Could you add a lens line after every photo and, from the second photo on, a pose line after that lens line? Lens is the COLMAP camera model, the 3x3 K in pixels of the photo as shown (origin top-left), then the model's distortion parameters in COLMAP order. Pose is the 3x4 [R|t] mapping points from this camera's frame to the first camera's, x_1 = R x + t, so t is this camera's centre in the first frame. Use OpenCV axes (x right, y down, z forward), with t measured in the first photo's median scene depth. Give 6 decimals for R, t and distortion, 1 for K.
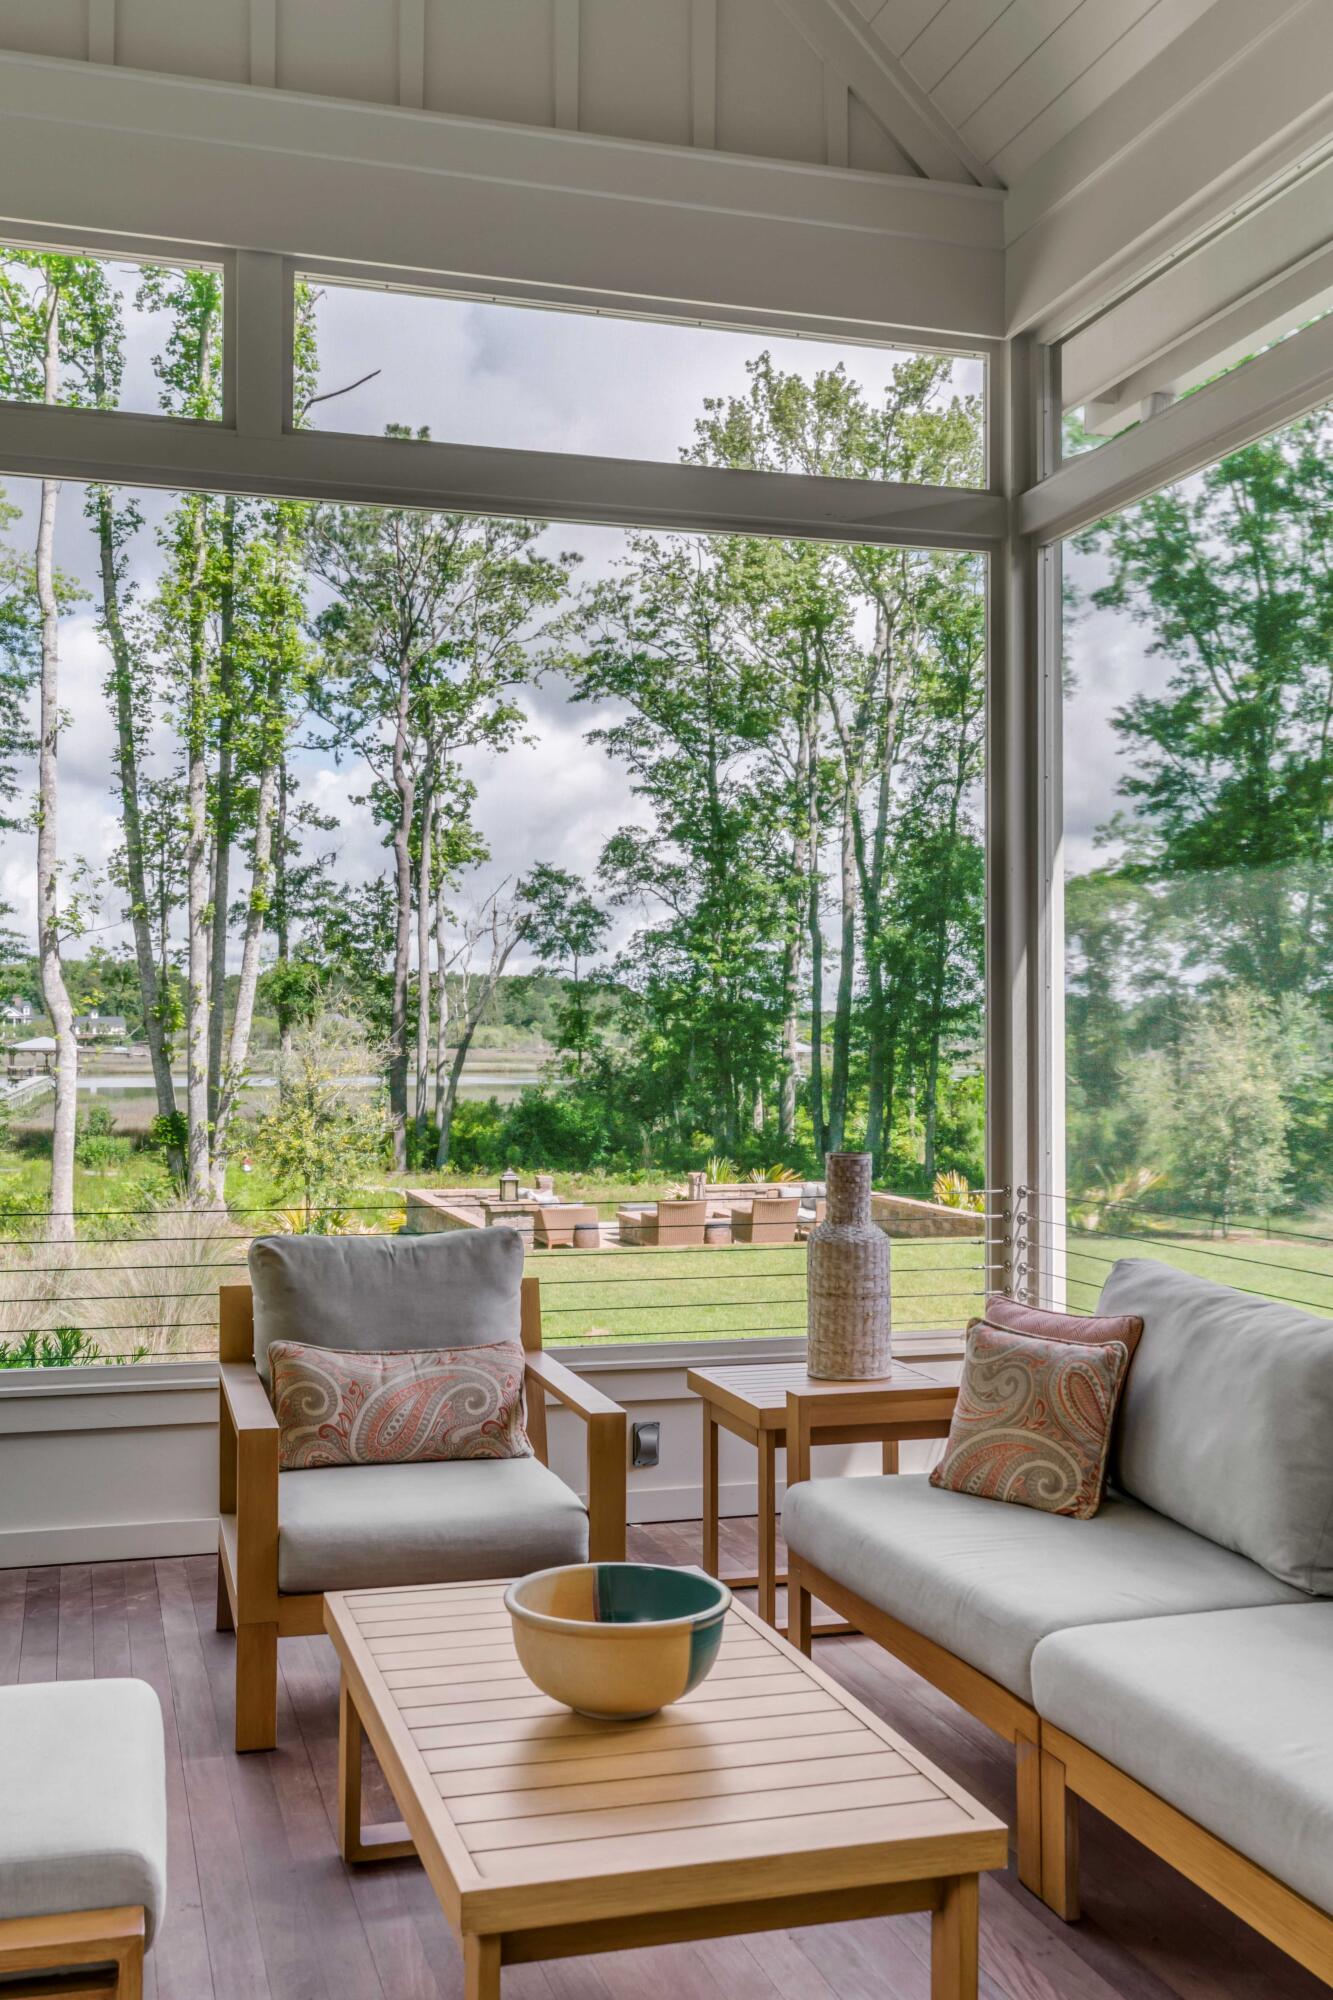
lens RADIAL K [[1989.6, 0, 720.7], [0, 1989.6, 969.1], [0, 0, 1]] dist [0.037336, 0.004104]
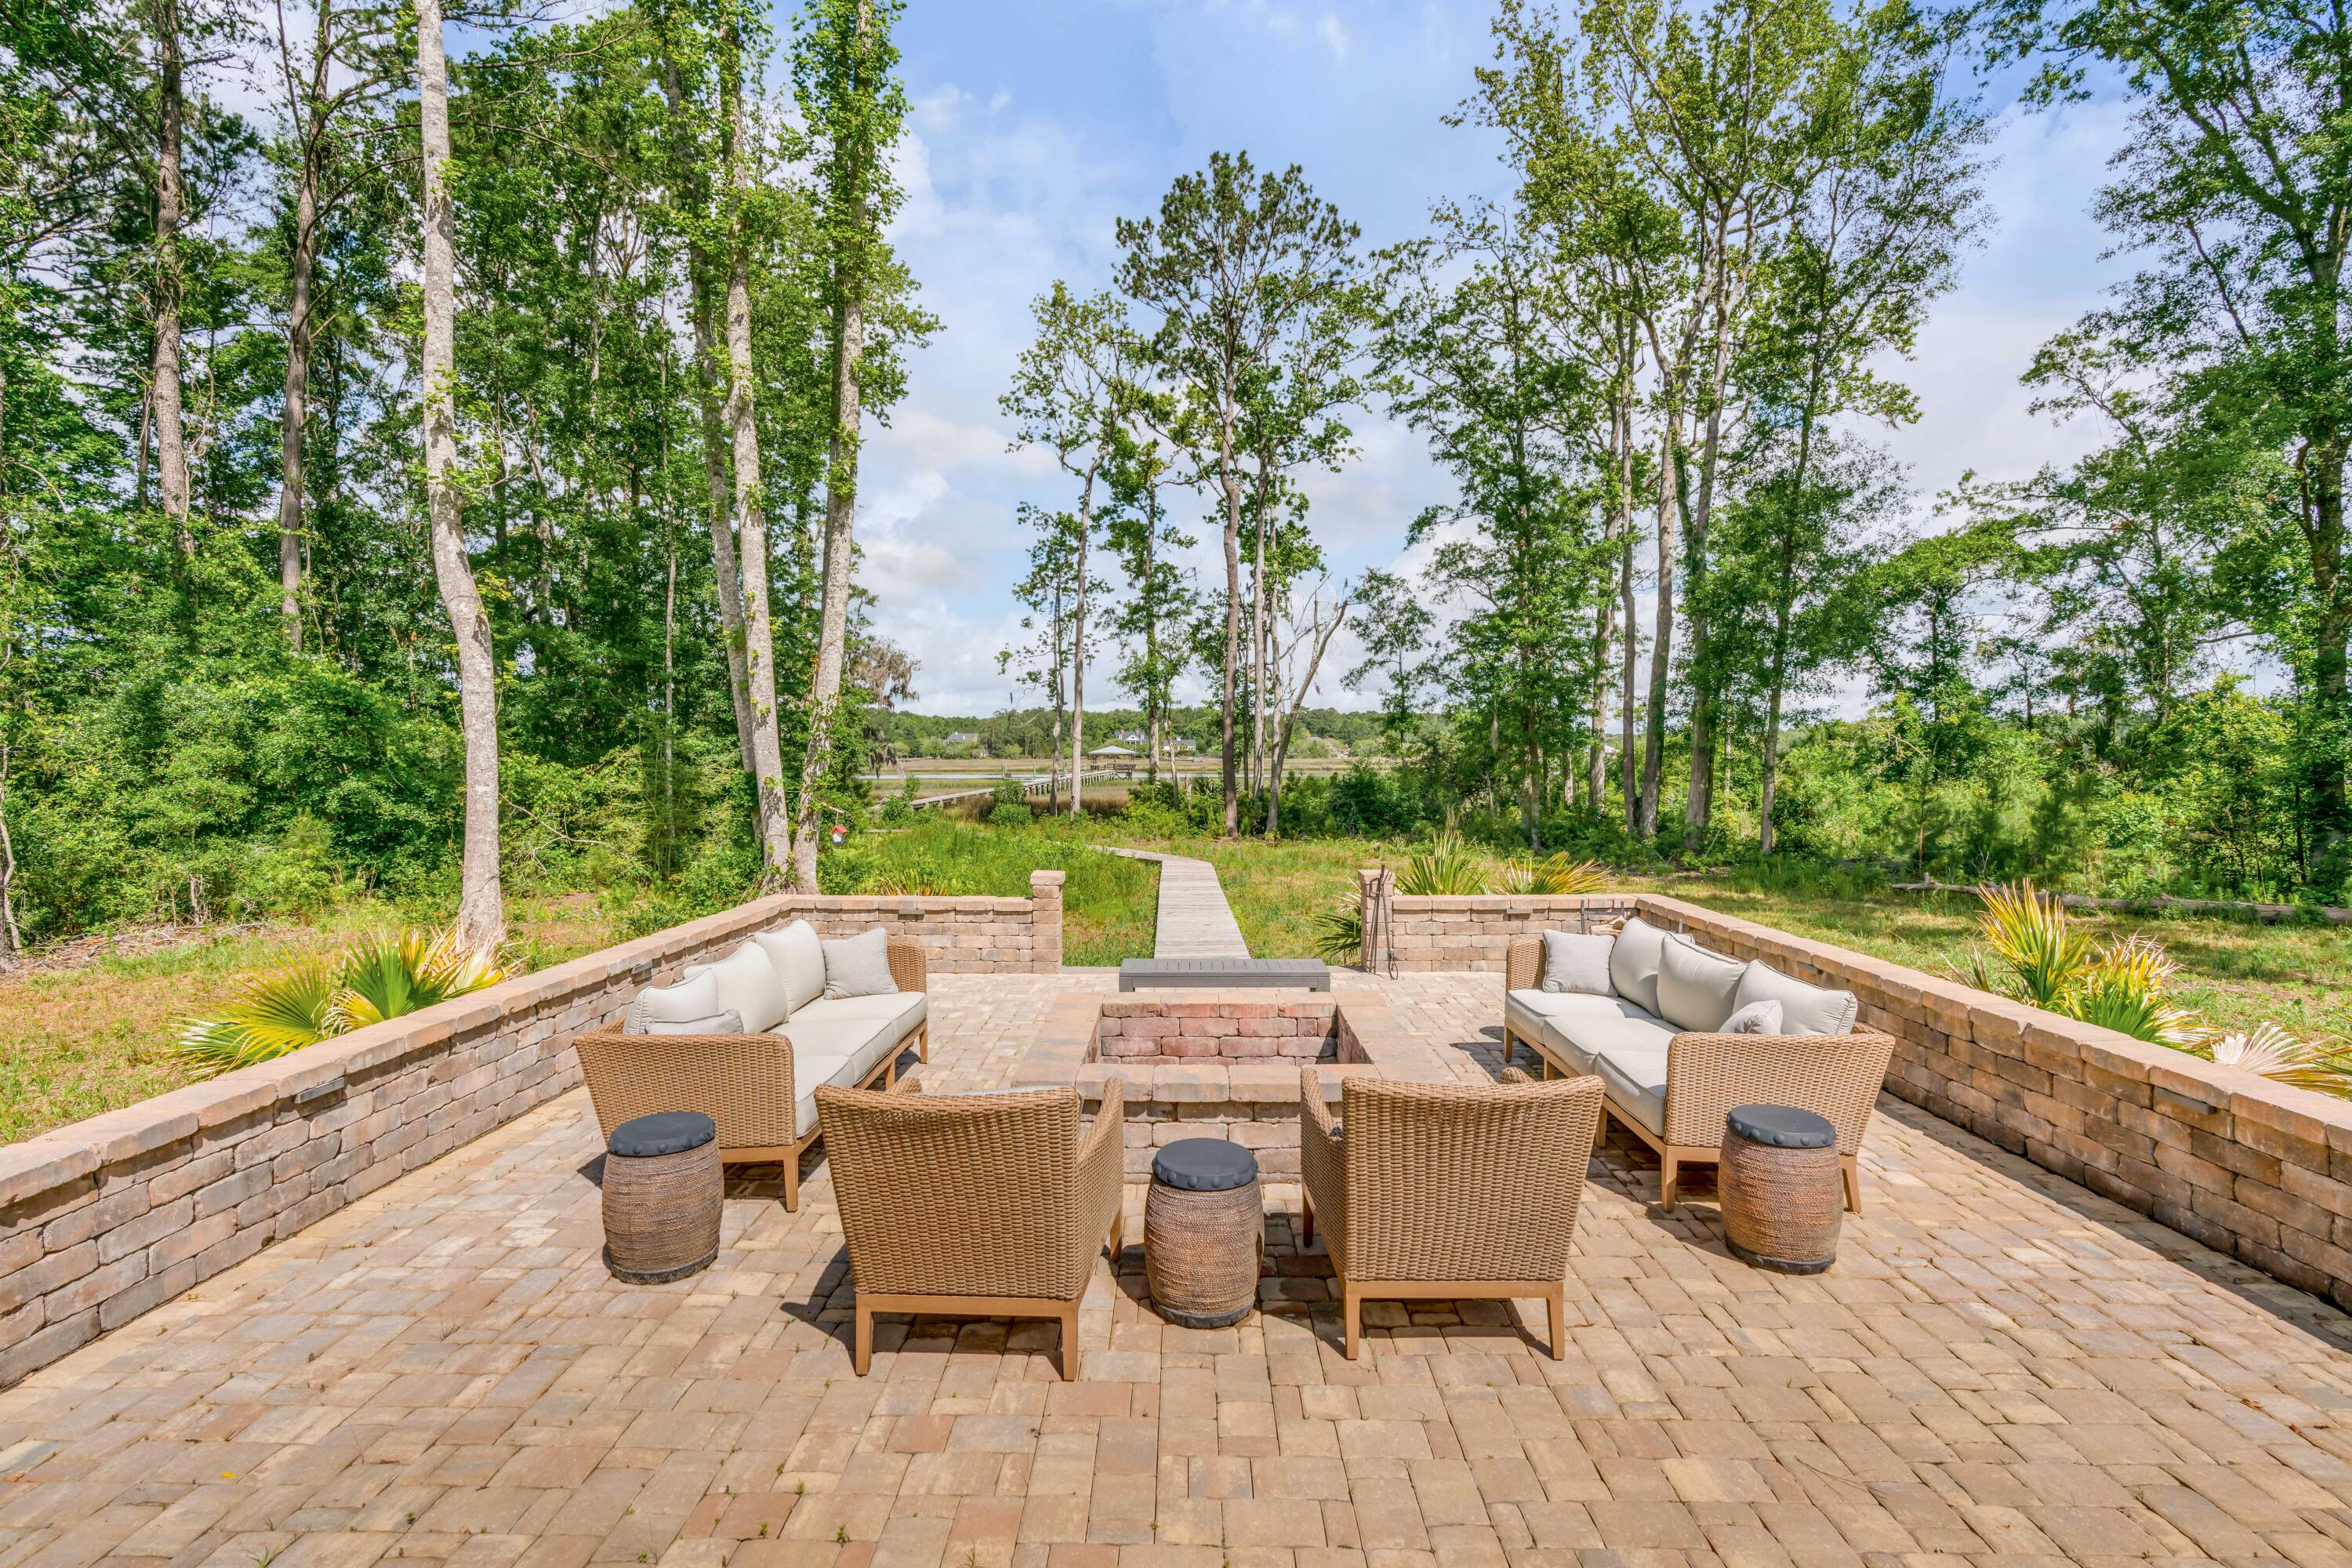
lens RADIAL K [[1157.2, 0, 1176.0], [0, 1157.2, 784.0], [0, 0, 1]] dist [-0.002224, -0.000030]
pose [[0.949084, 0.001174, -0.315020, 0.014302], [0.018263, 0.998106, 0.058742, 0.031733], [0.314493, -0.061504, 0.947265, 0.356464]]
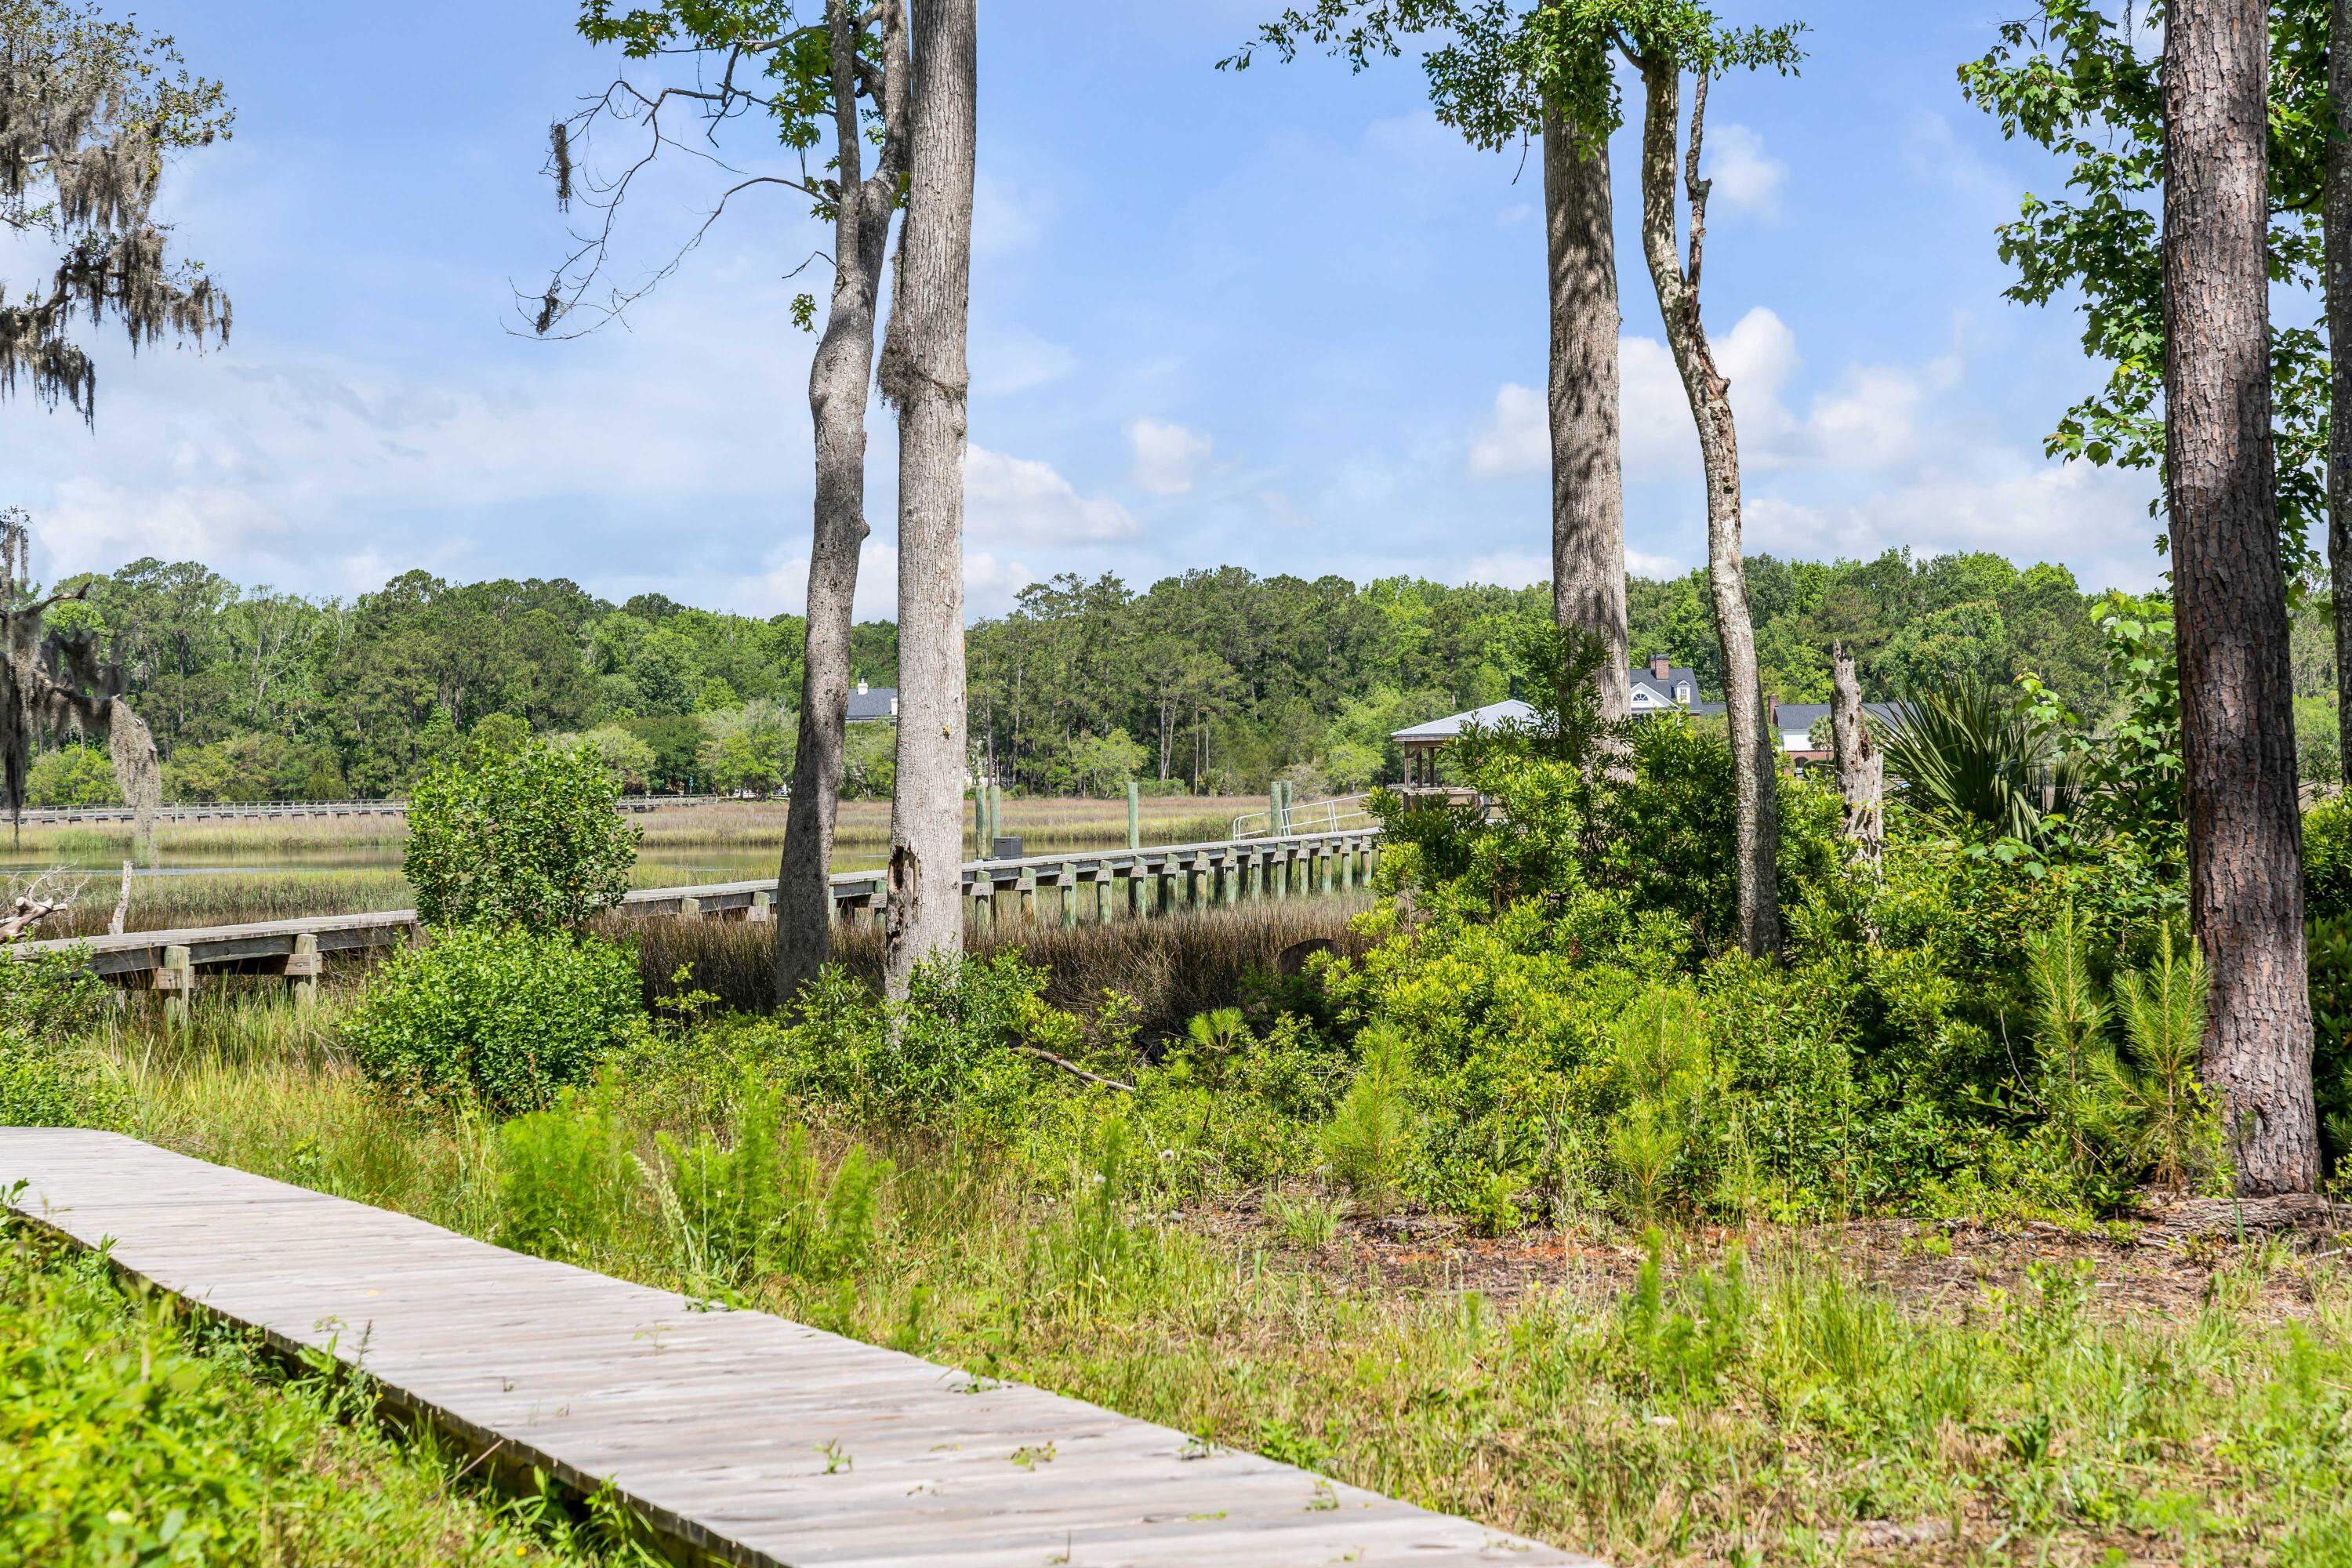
lens RADIAL K [[4986.2, 0, 1245.7], [0, 4986.2, 769.2], [0, 0, 1]] dist [0.237260, -1.943589]
pose [[0.905049, -0.017189, -0.424960, -0.083064], [0.031535, 0.999145, 0.026747, 0.063012], [0.424136, -0.037608, 0.904817, 0.667479]]
